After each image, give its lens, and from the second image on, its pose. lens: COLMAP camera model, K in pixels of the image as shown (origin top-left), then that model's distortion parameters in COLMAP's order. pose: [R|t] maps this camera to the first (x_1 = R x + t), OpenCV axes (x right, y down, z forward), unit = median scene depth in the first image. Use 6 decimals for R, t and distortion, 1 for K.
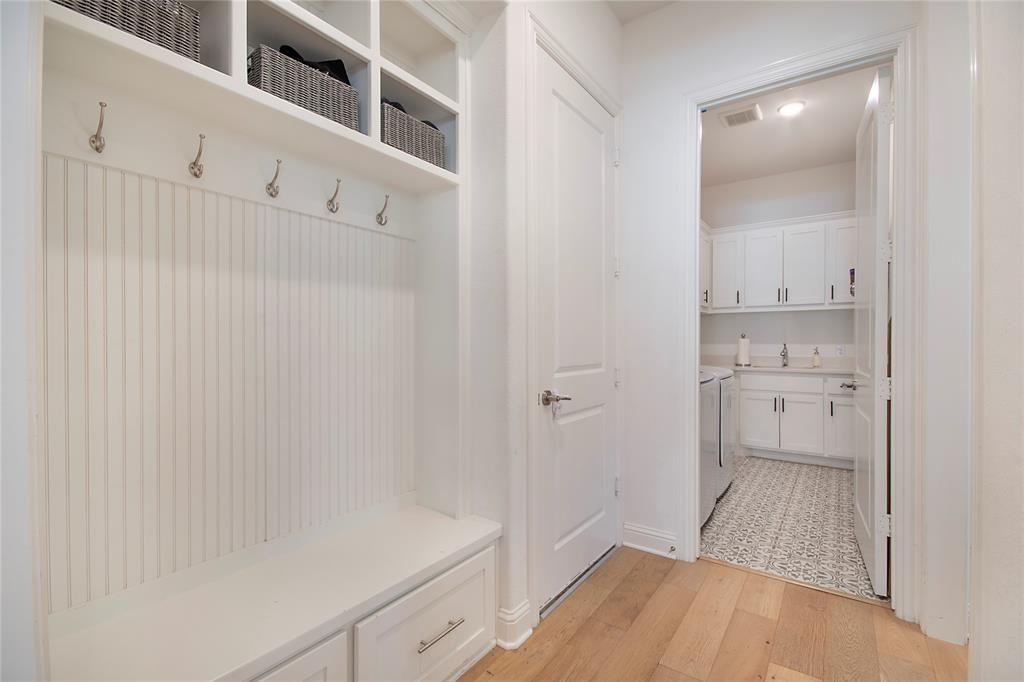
lens RADIAL K [[457.6, 0, 512.5], [0, 457.6, 344.7], [0, 0, 1]] dist [0.000933, 0.000208]
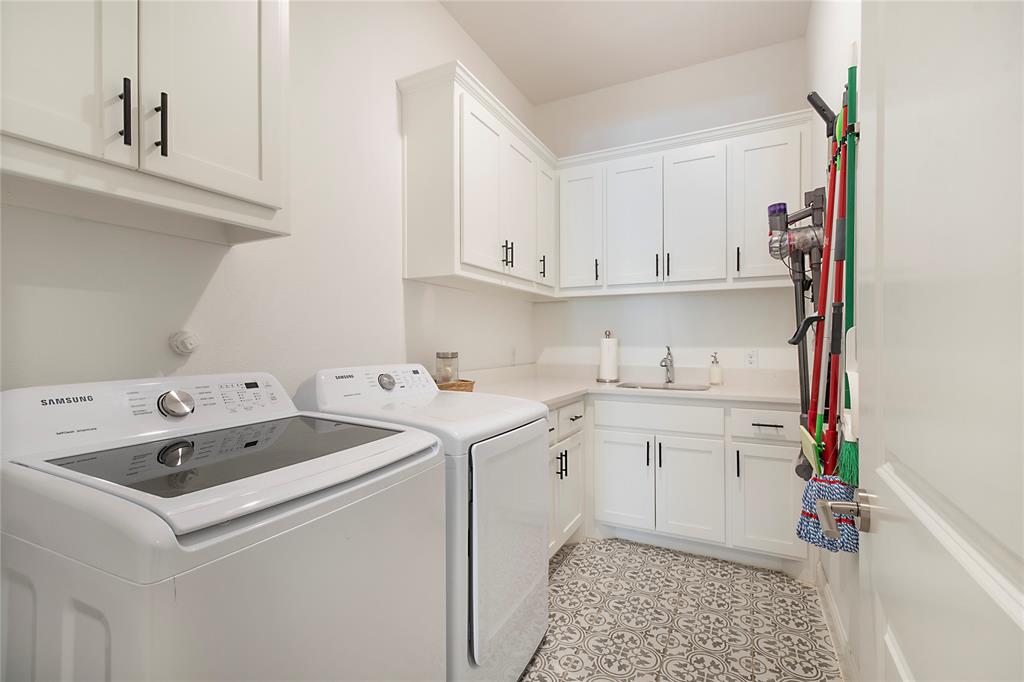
lens RADIAL K [[450.7, 0, 526.2], [0, 450.7, 342.6], [0, 0, 1]] dist [0.026952, 0.000407]
pose [[0.987124, -0.000371, 0.159956, 0.305113], [0.001631, 0.999969, -0.007743, -0.003002], [-0.159948, 0.007904, 0.987094, 0.425604]]
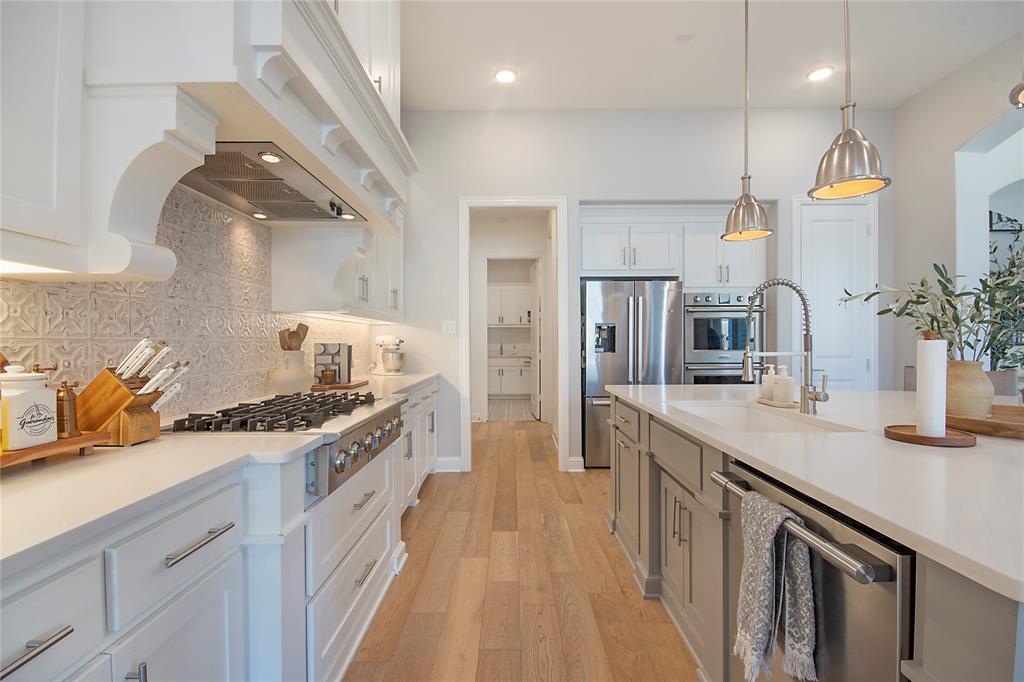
lens RADIAL K [[450.7, 0, 526.2], [0, 450.7, 342.6], [0, 0, 1]] dist [0.026952, 0.000407]
pose [[0.797157, -0.007431, 0.603727, -0.520223], [0.010210, 0.999947, -0.001173, -0.001955], [-0.603686, 0.007099, 0.797191, -0.655057]]
